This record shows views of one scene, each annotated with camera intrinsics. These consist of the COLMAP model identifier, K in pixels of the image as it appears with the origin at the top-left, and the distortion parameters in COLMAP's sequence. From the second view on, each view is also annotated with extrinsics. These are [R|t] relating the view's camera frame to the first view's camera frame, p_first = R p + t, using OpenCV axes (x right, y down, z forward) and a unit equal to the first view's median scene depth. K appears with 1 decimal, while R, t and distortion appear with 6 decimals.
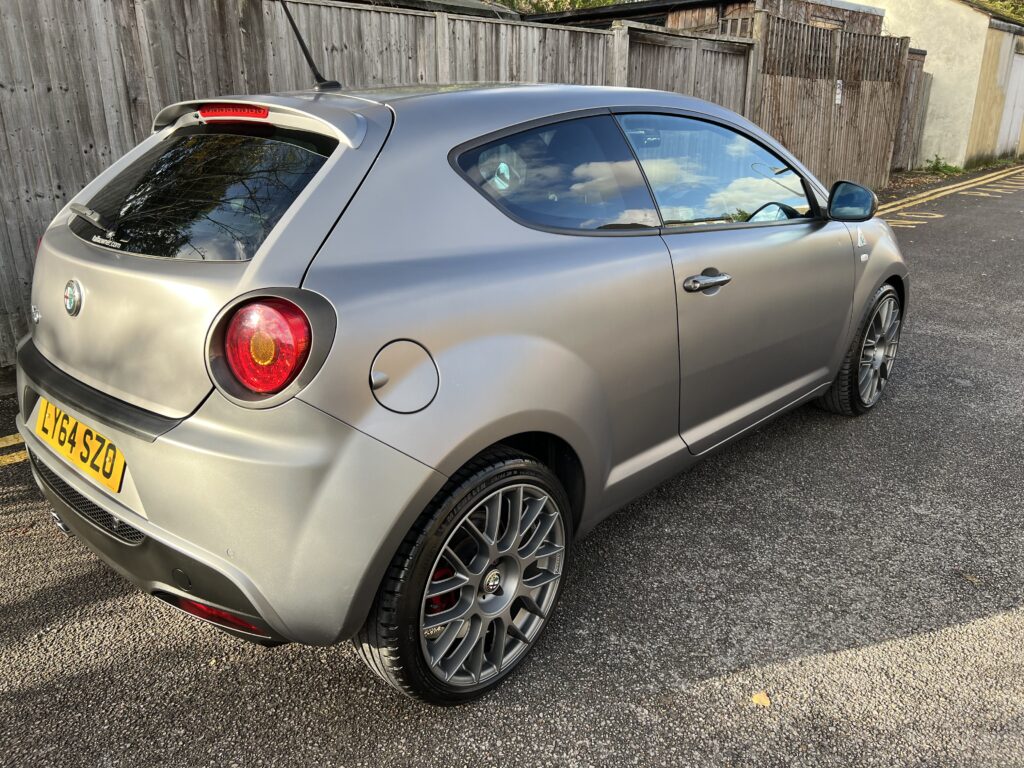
lens RADIAL K [[780.3, 0, 511.0], [0, 780.3, 383.0], [0, 0, 1]] dist [-0.003312, -0.016779]
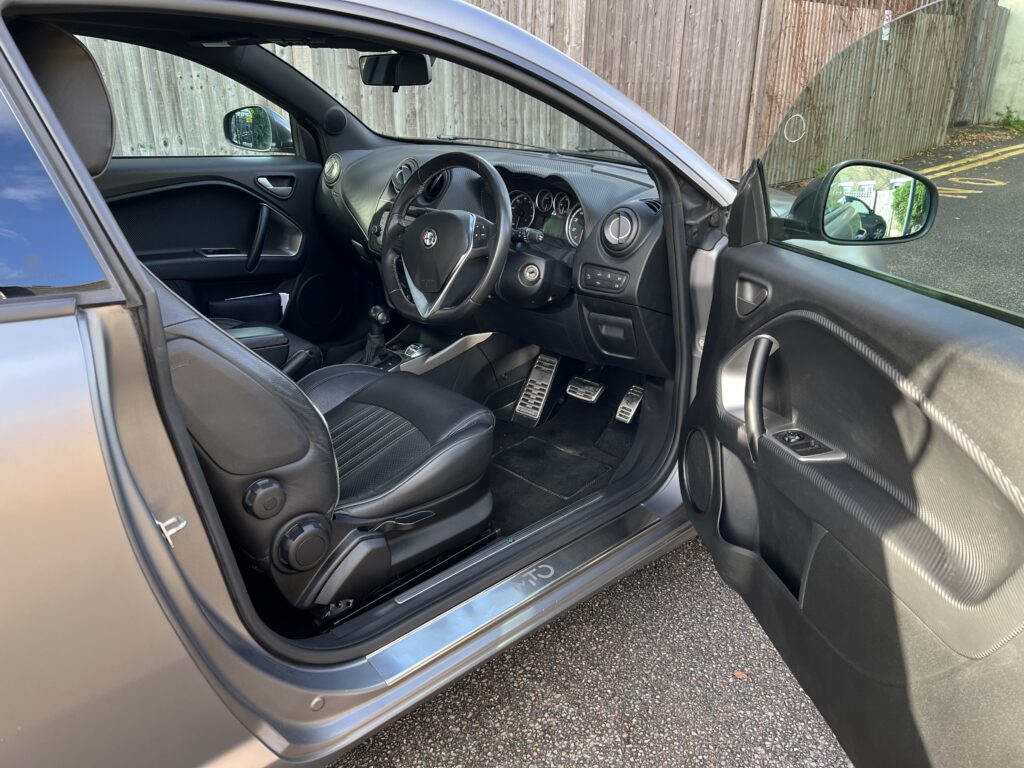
lens RADIAL K [[780.3, 0, 516.5], [0, 780.3, 390.0], [0, 0, 1]] dist [-0.003312, -0.016779]
pose [[0.997867, 0.037980, -0.053085, 0.085524], [-0.033929, 0.996588, 0.075243, -0.038150], [0.055762, -0.073281, 0.995751, 0.129080]]
